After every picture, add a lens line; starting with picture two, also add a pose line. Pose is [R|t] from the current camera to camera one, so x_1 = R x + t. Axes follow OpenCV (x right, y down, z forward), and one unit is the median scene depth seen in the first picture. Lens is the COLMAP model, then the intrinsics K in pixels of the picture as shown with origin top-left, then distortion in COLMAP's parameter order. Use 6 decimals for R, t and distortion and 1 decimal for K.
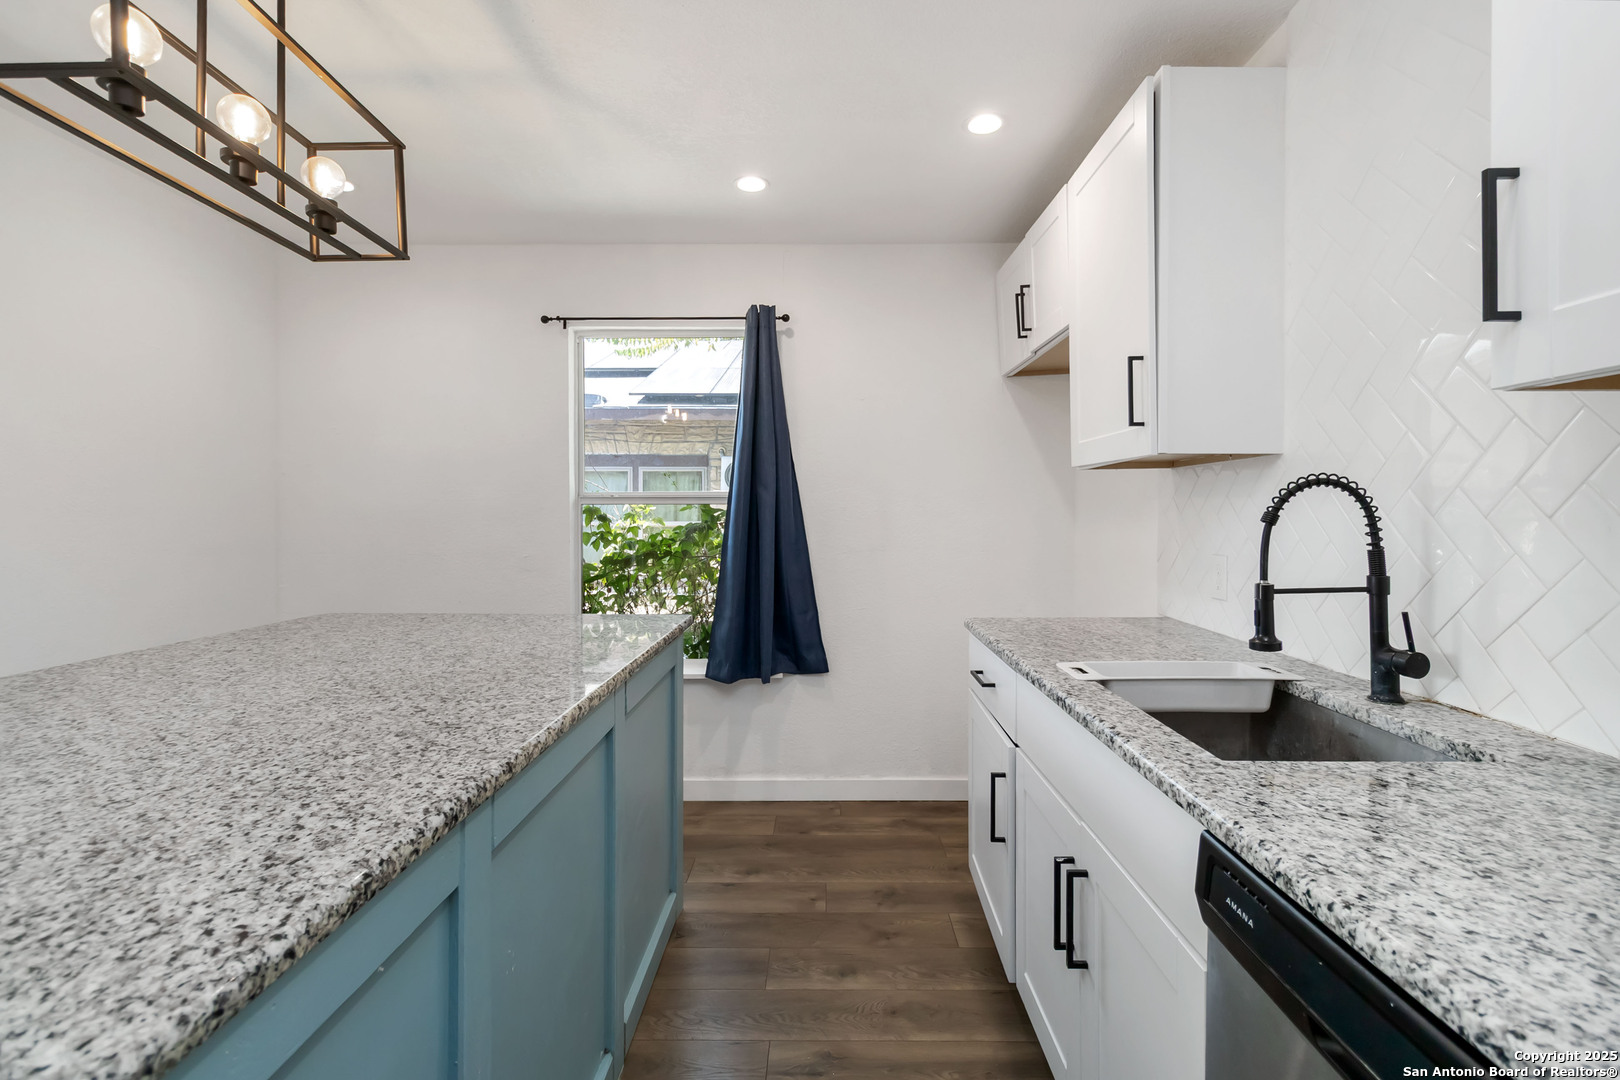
lens RADIAL K [[765.2, 0, 818.0], [0, 765.2, 510.4], [0, 0, 1]] dist [0.000363, 0.000803]
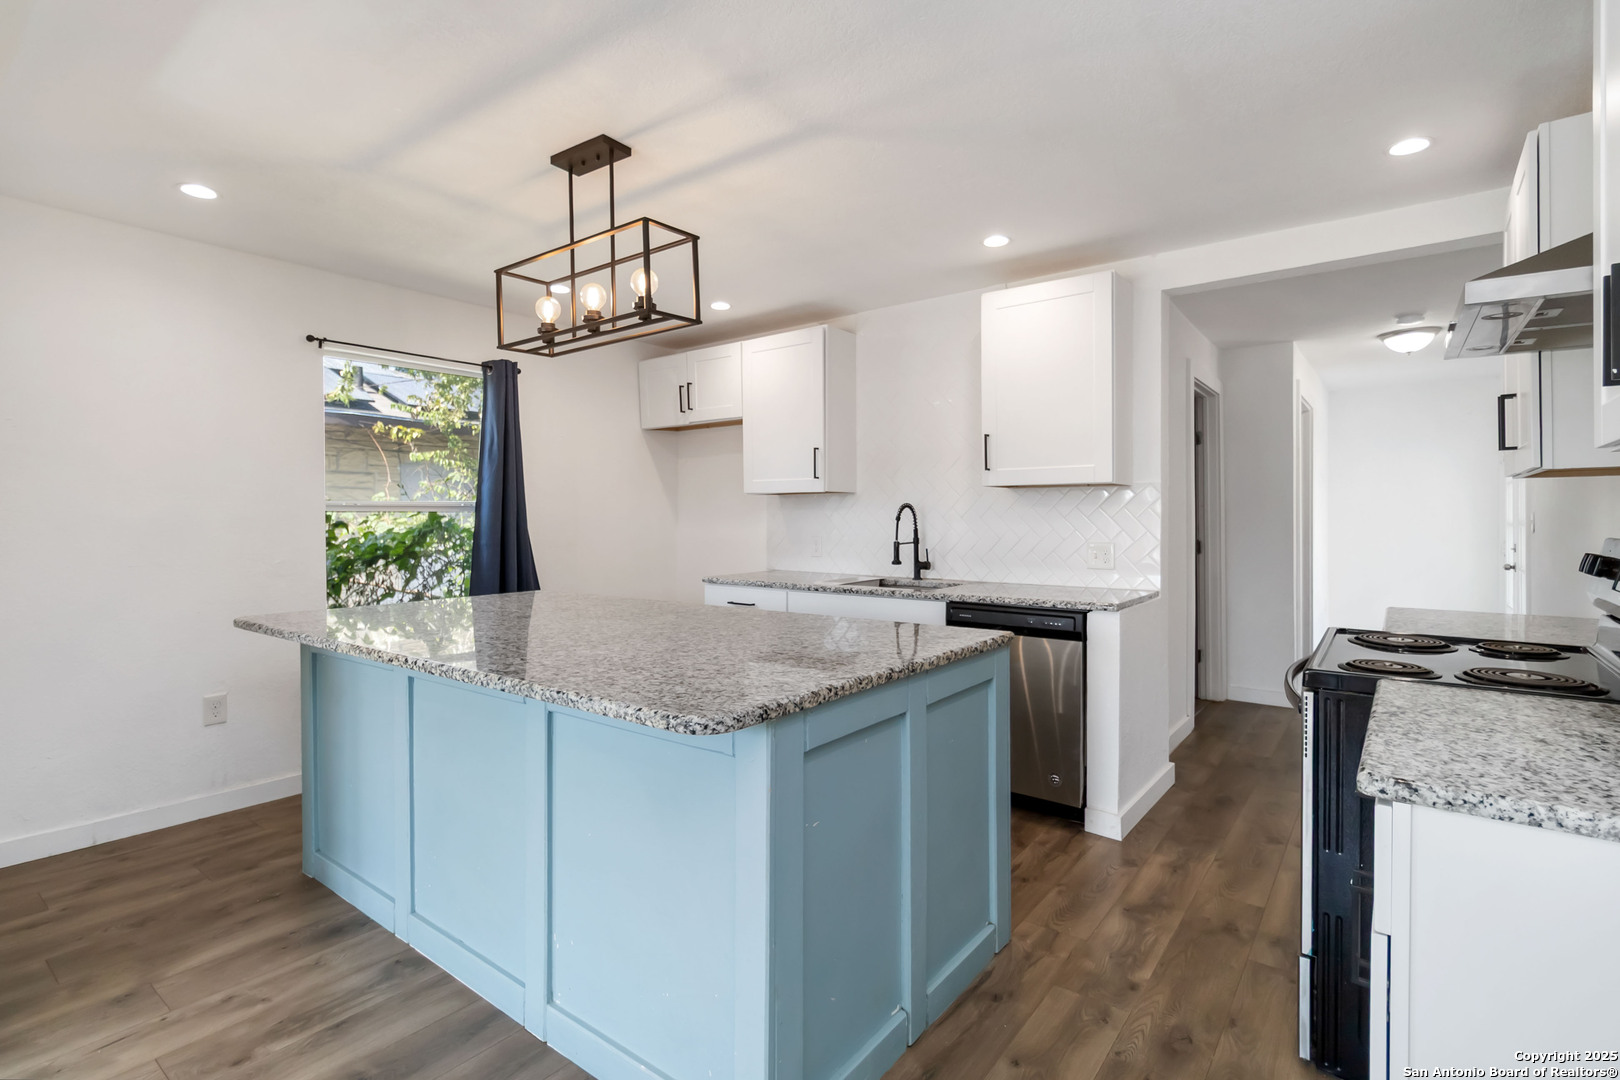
lens RADIAL K [[765.2, 0, 818.0], [0, 765.2, 510.4], [0, 0, 1]] dist [0.000363, 0.000803]
pose [[0.604233, 0.004485, 0.796795, -1.868764], [0.002181, 0.999971, -0.007282, -0.000544], [-0.796804, 0.006137, 0.604206, -0.500876]]
